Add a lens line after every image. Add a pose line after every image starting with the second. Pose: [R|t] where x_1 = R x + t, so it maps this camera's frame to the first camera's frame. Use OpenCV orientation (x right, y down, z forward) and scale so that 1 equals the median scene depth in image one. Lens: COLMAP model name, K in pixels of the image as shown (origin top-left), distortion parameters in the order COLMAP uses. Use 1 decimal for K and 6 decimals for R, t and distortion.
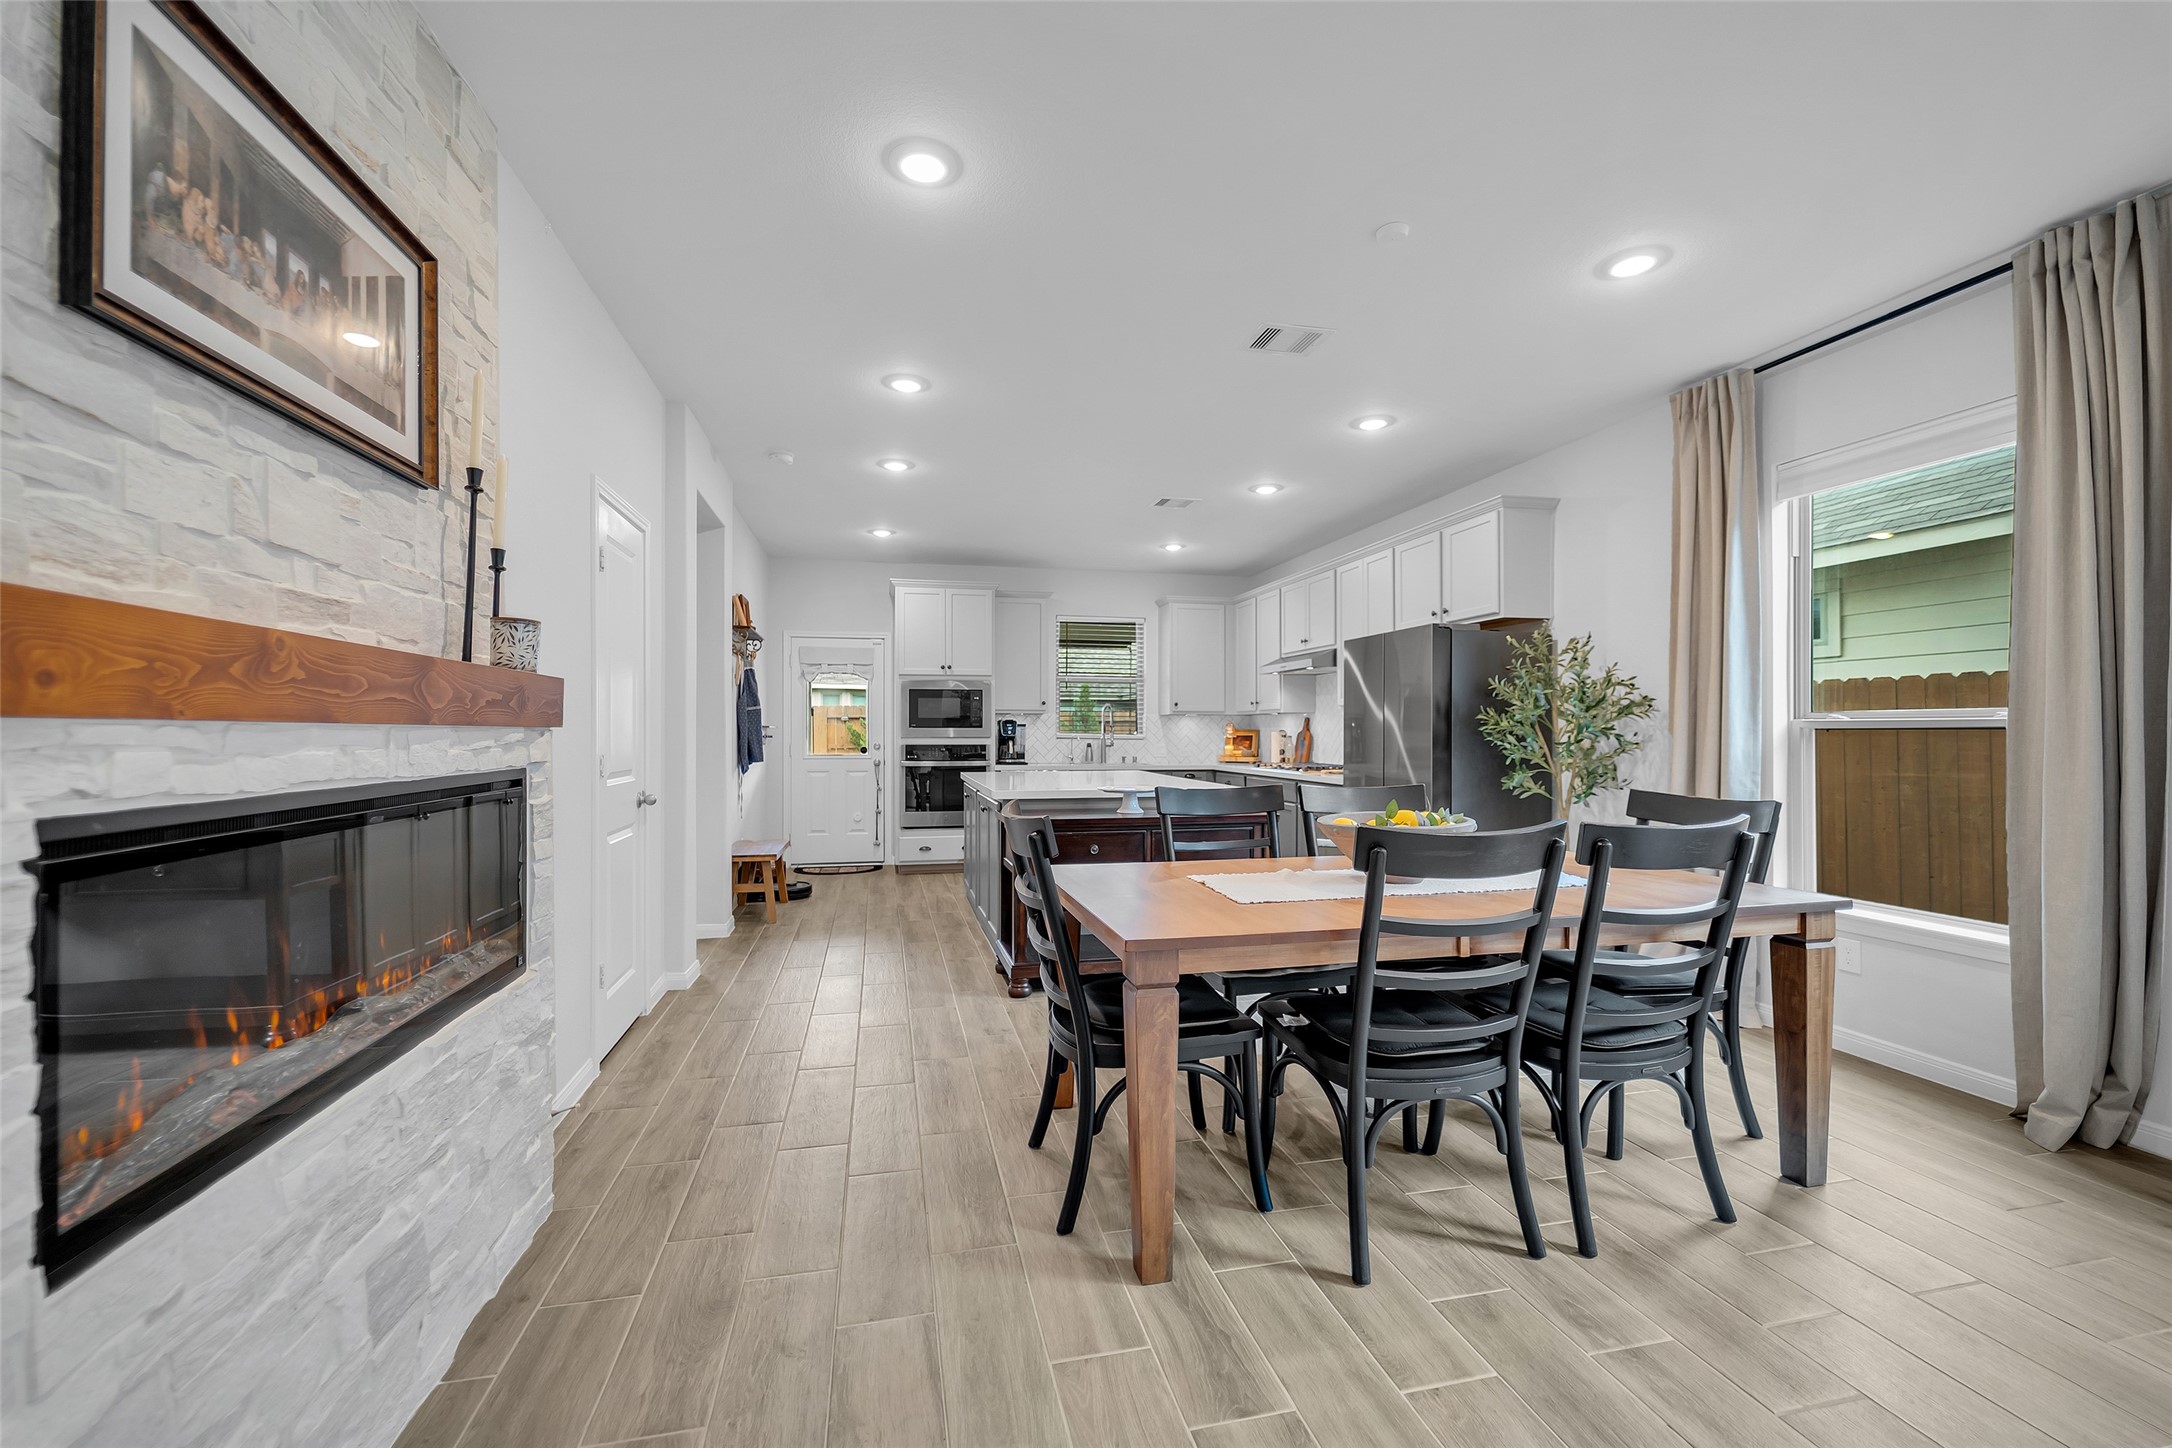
lens RADIAL K [[876.9, 0, 1074.7], [0, 876.9, 731.7], [0, 0, 1]] dist [-0.000027, -0.000121]
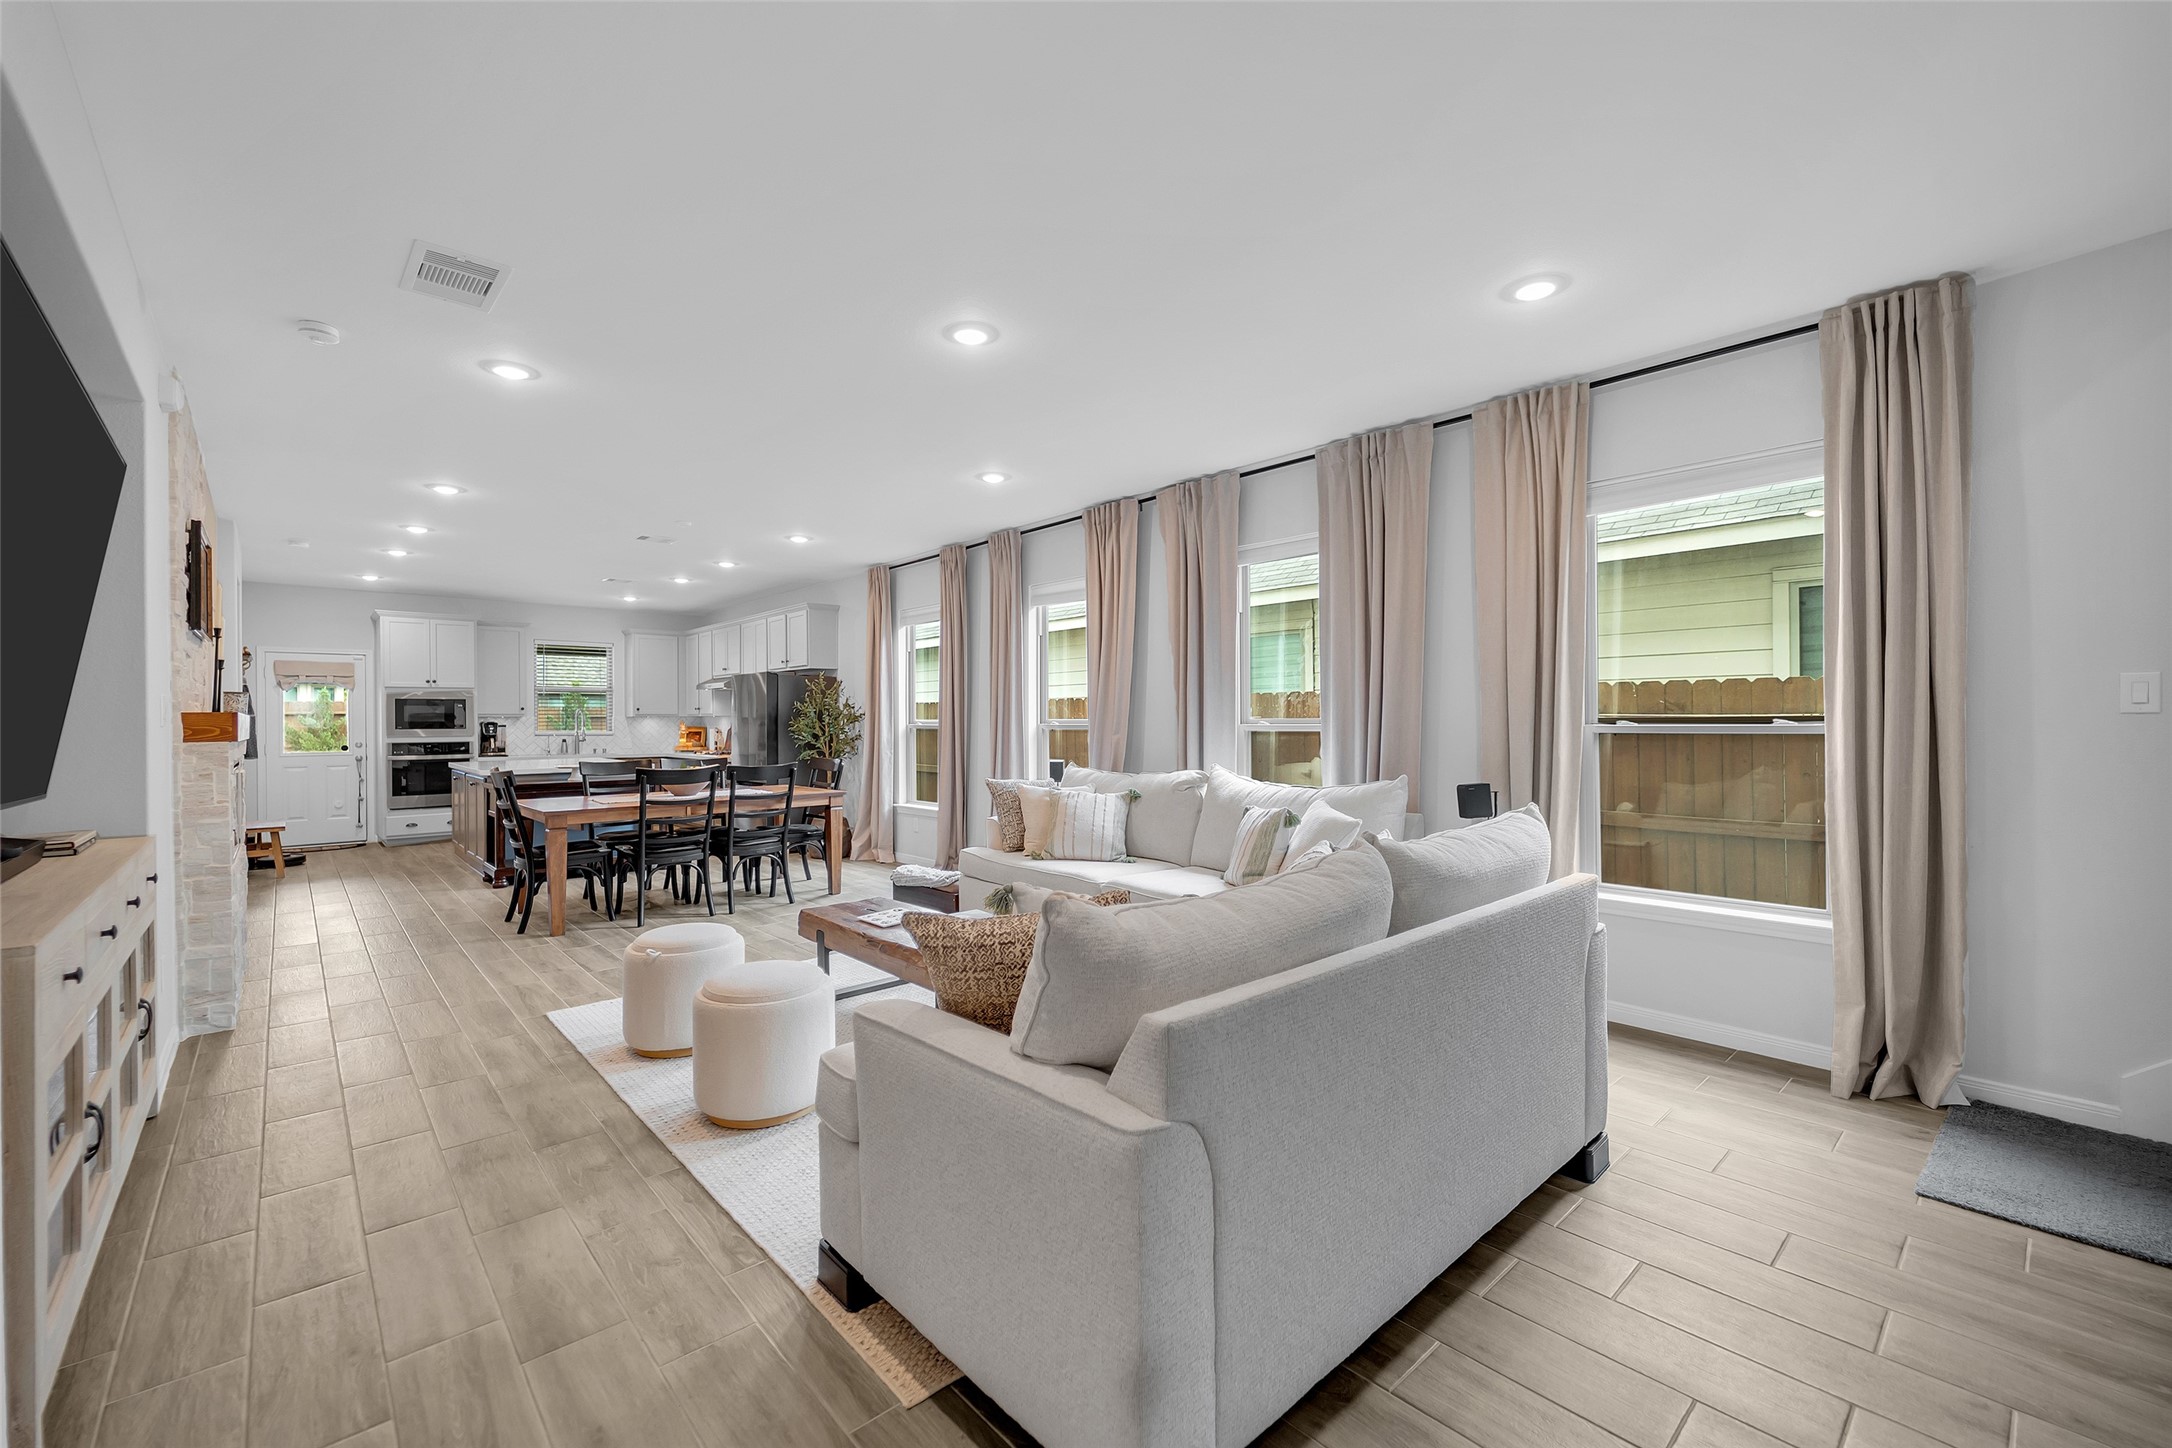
lens RADIAL K [[879.0, 0, 1078.6], [0, 879.0, 722.3], [0, 0, 1]] dist [-0.000895, -0.000475]
pose [[0.869159, -0.008092, 0.494467, 0.040005], [0.007489, 0.999967, 0.003200, -0.011361], [-0.494476, 0.000922, 0.869191, -0.578149]]
